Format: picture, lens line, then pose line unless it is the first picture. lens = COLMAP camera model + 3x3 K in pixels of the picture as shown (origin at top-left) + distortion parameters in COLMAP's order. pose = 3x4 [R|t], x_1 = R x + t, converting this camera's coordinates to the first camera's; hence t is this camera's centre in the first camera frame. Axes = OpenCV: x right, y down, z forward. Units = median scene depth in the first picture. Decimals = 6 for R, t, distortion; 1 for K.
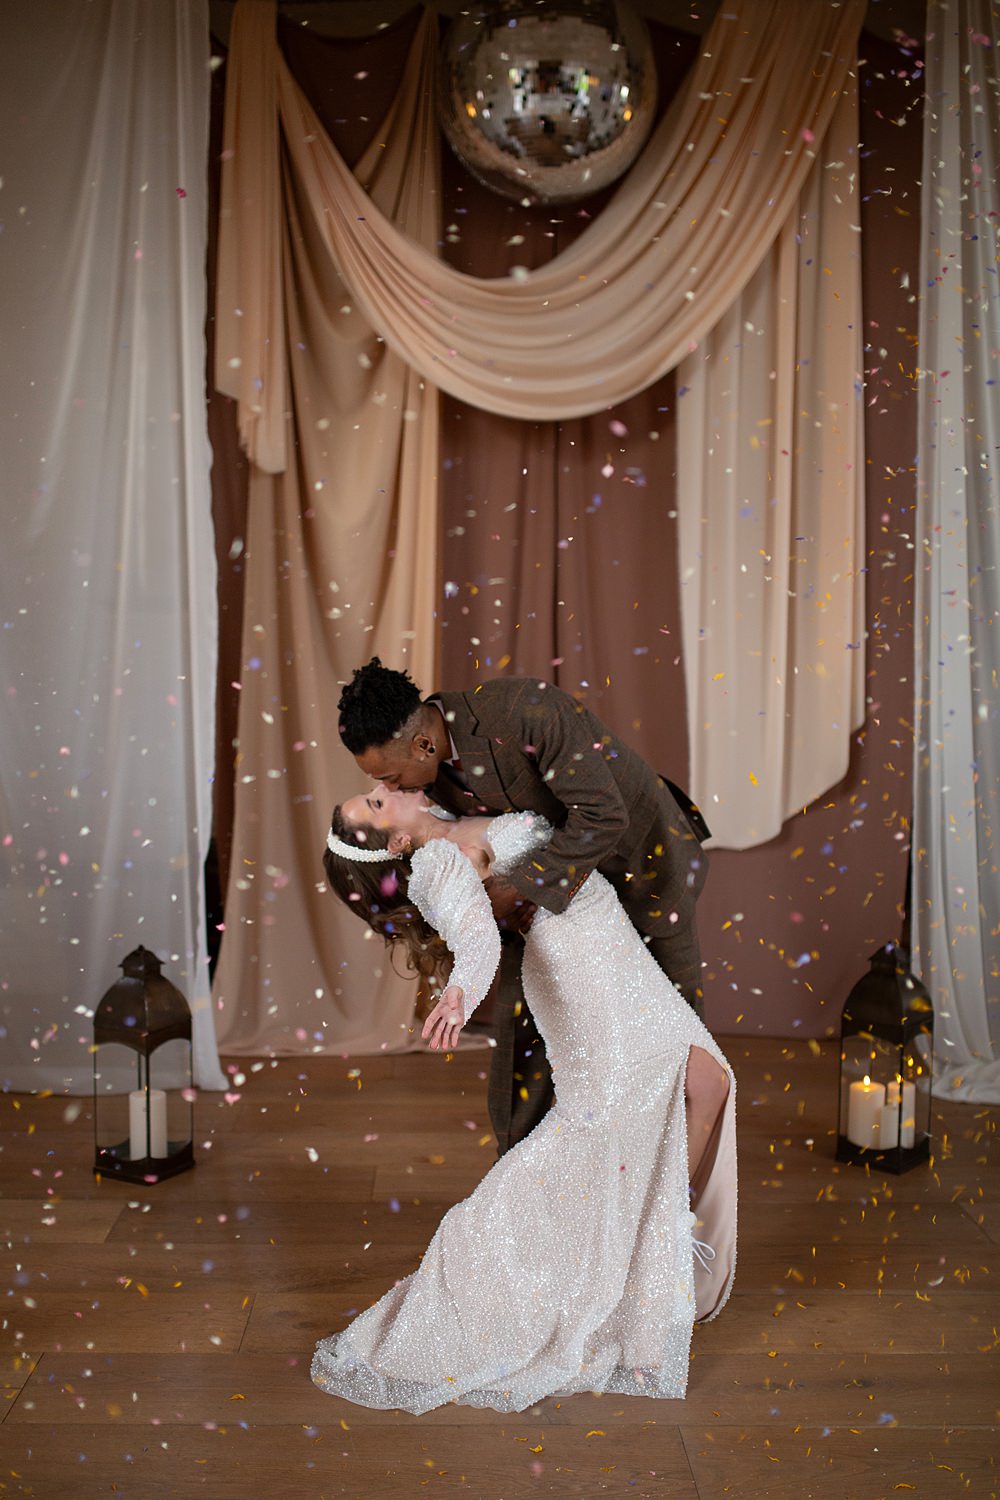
lens RADIAL K [[1569.2, 0, 468.0], [0, 1569.2, 812.8], [0, 0, 1]] dist [-0.021426, 0.008941]
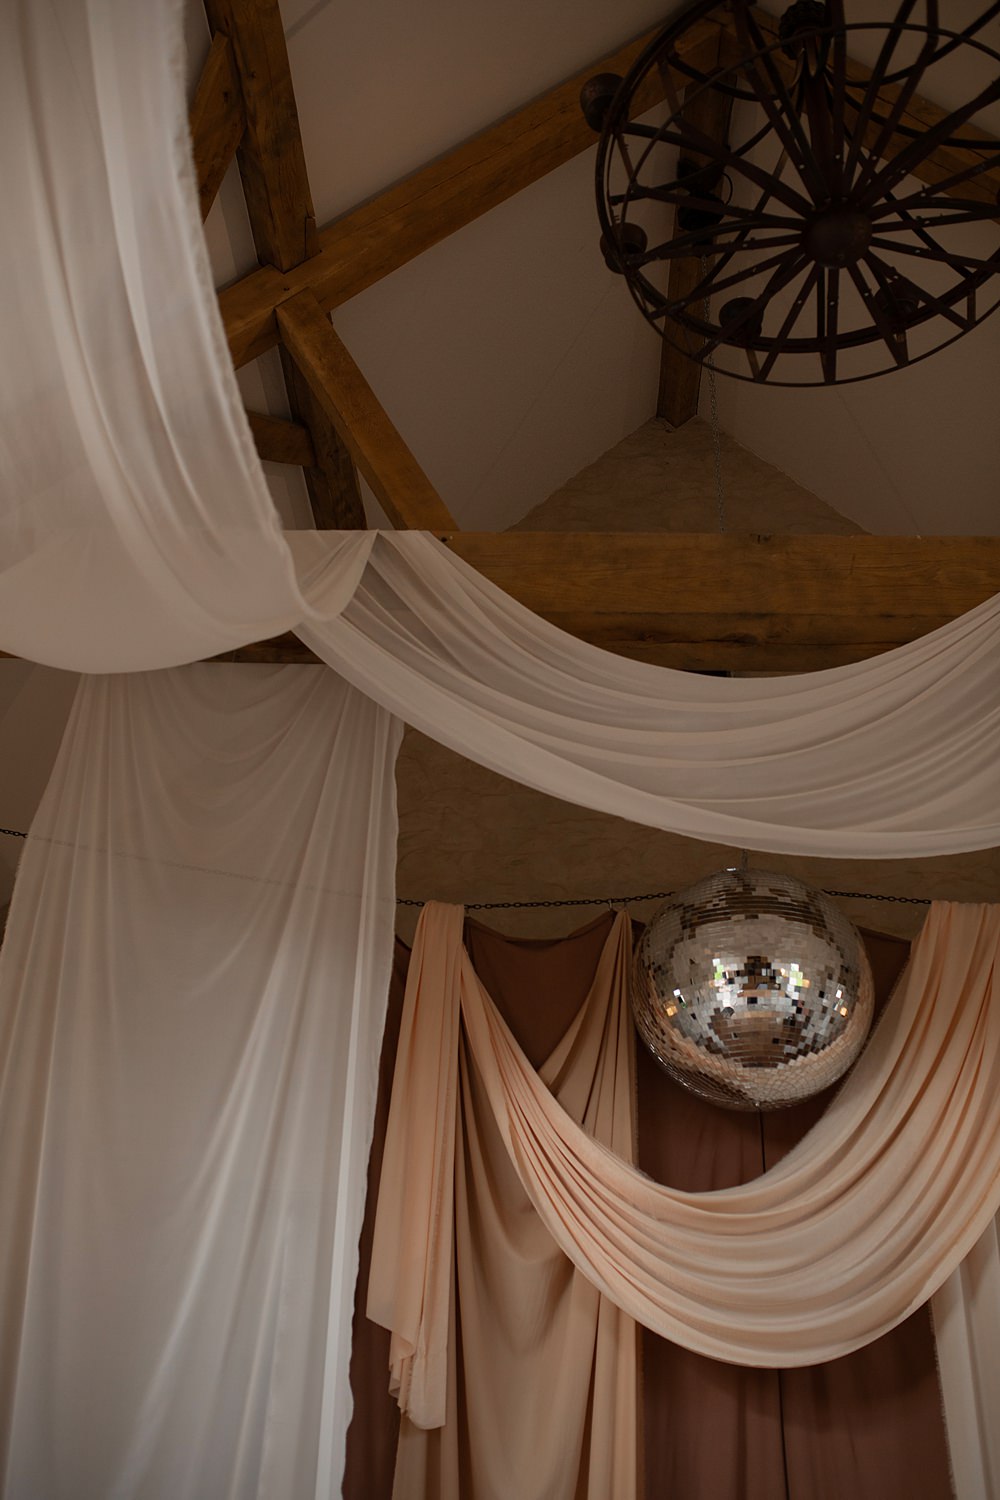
lens RADIAL K [[1447.0, 0, 500.0], [0, 1447.0, 750.0], [0, 0, 1]] dist [-0.024151, 0.005884]
pose [[0.997428, -0.004180, -0.071547, -0.035738], [-0.039344, 0.802480, -0.595380, -0.061978], [0.059904, 0.596664, 0.800252, 0.221966]]
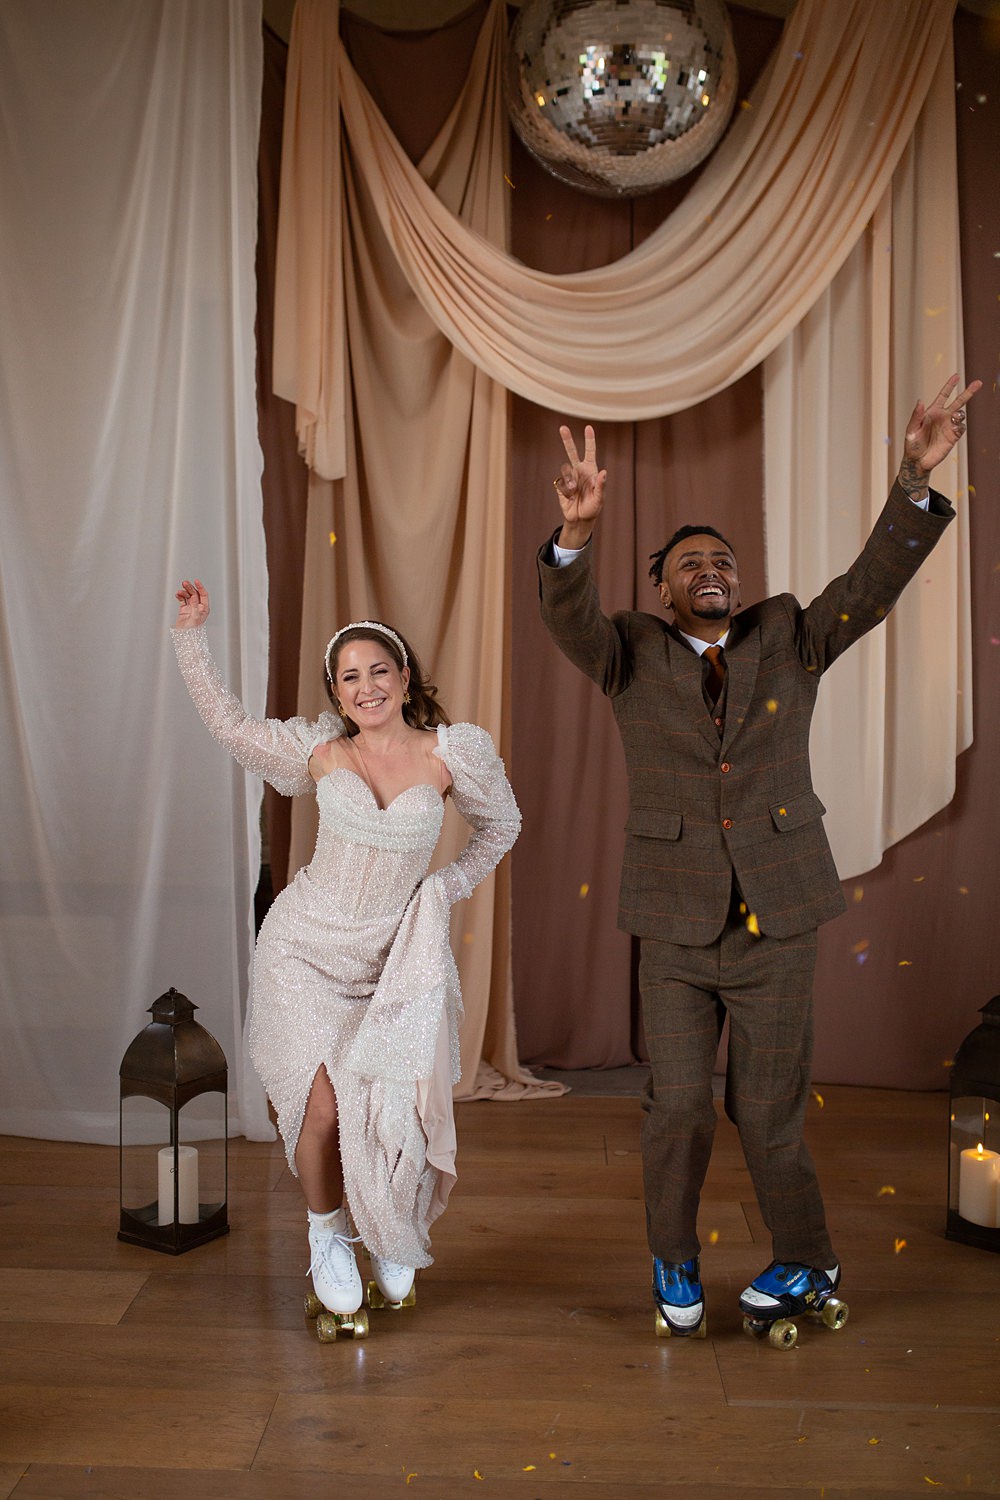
lens RADIAL K [[1583.4, 0, 465.3], [0, 1583.4, 726.8], [0, 0, 1]] dist [-0.024120, 0.011674]
pose [[0.997863, -0.000789, -0.065330, 0.018483], [-0.003295, 0.998046, -0.062391, -0.008598], [0.065252, 0.062473, 0.995911, 0.063704]]
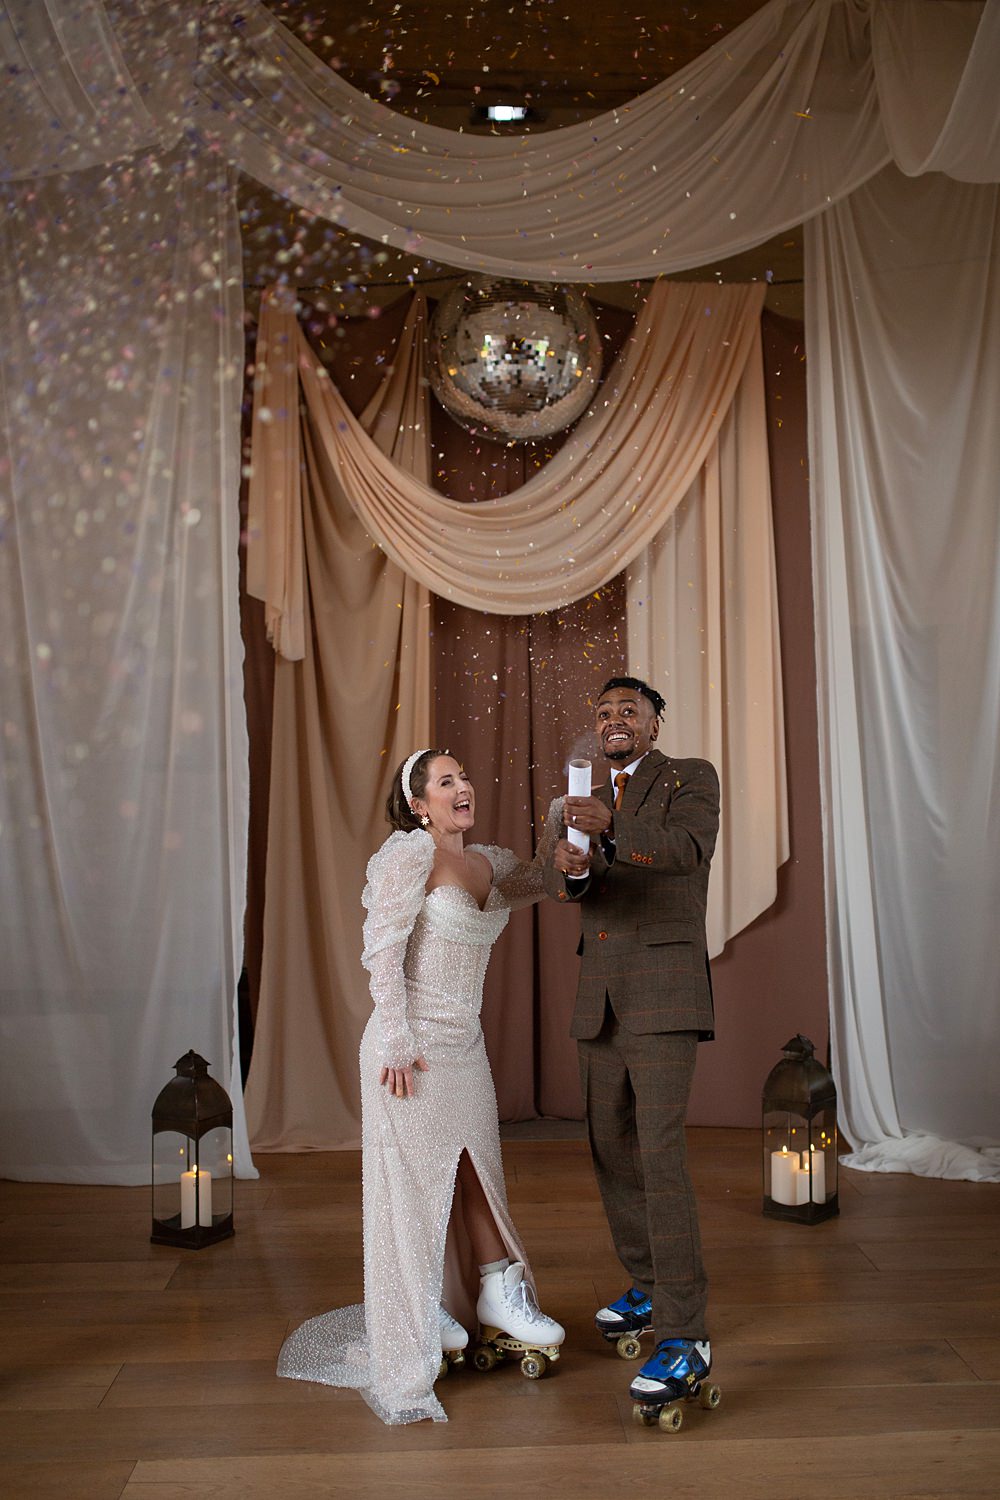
lens RADIAL K [[1563.8, 0, 538.3], [0, 1563.8, 767.9], [0, 0, 1]] dist [-0.030665, 0.011752]
pose [[0.999047, -0.016142, 0.040556, 0.013965], [0.020738, 0.993080, -0.115596, 0.009466], [-0.038409, 0.116327, 0.992468, -0.201170]]
